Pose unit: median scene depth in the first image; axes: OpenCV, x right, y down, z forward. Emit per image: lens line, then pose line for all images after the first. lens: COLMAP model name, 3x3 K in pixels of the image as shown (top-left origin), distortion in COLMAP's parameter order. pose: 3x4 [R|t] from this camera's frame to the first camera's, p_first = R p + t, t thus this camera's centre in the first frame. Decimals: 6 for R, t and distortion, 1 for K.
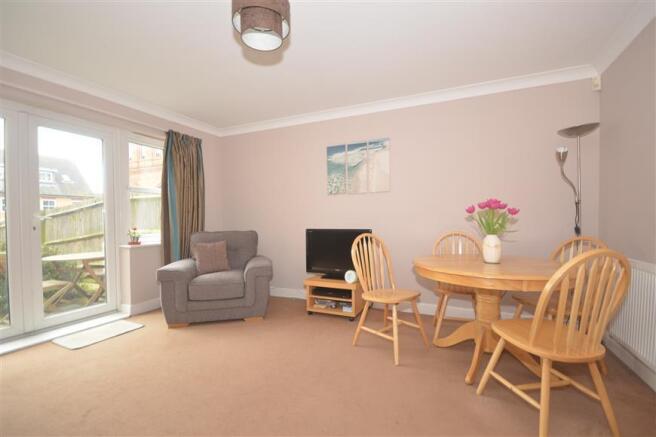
lens RADIAL K [[289.8, 0, 328.5], [0, 289.8, 224.0], [0, 0, 1]] dist [-0.002480, -0.000523]
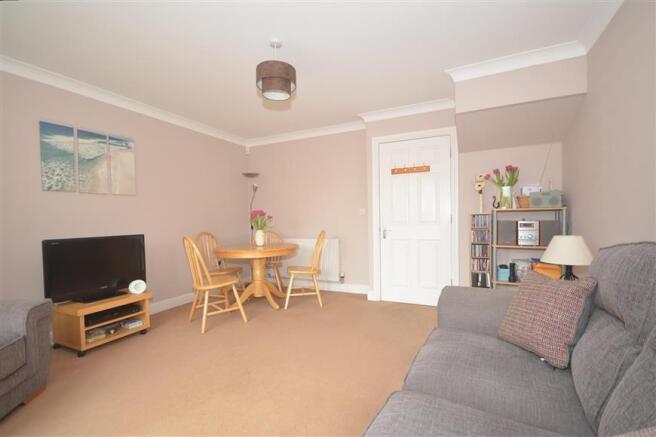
lens RADIAL K [[289.8, 0, 328.5], [0, 289.8, 224.0], [0, 0, 1]] dist [-0.002480, -0.000523]
pose [[0.023337, -0.014813, 0.999618, -0.873983], [0.039448, 0.999125, 0.013885, -0.005065], [-0.998949, 0.039109, 0.023901, 0.398229]]
